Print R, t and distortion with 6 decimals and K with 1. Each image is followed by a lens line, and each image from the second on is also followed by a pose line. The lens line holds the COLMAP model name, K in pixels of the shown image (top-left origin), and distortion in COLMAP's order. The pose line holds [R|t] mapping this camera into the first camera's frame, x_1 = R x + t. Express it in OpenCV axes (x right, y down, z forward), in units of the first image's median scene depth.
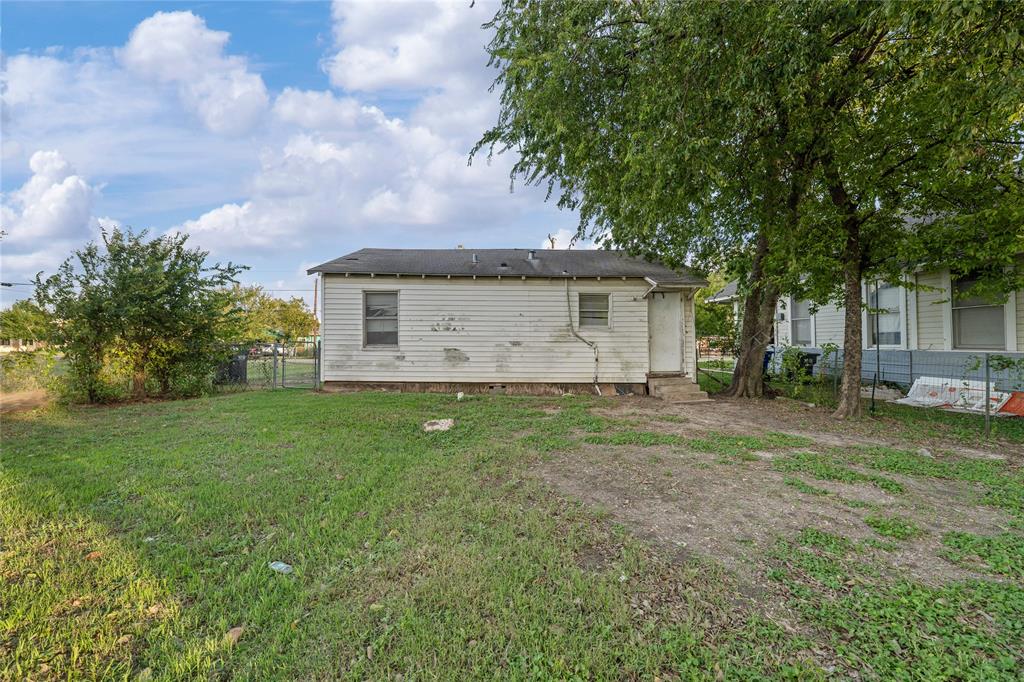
lens RADIAL K [[353.4, 0, 512.1], [0, 353.4, 343.6], [0, 0, 1]] dist [-0.003458, 0.000495]
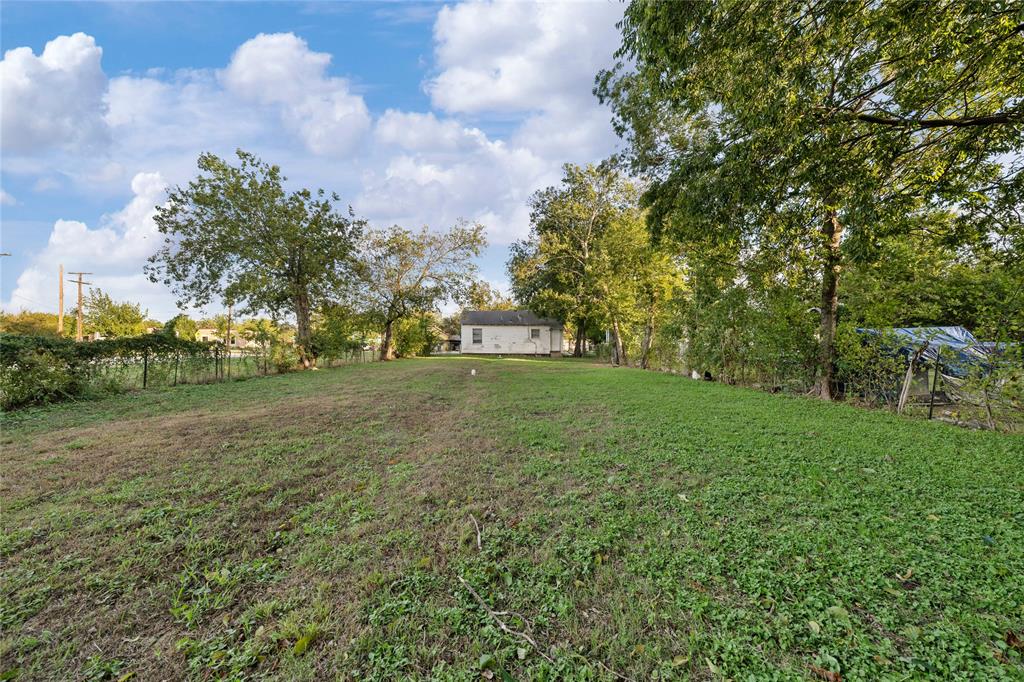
lens RADIAL K [[353.4, 0, 506.8], [0, 353.4, 339.7], [0, 0, 1]] dist [-0.003458, 0.000495]
pose [[0.999979, 0.000496, -0.006474, -0.040707], [-0.000423, 0.999936, 0.011321, -0.073962], [0.006479, -0.011318, 0.999915, -2.659929]]
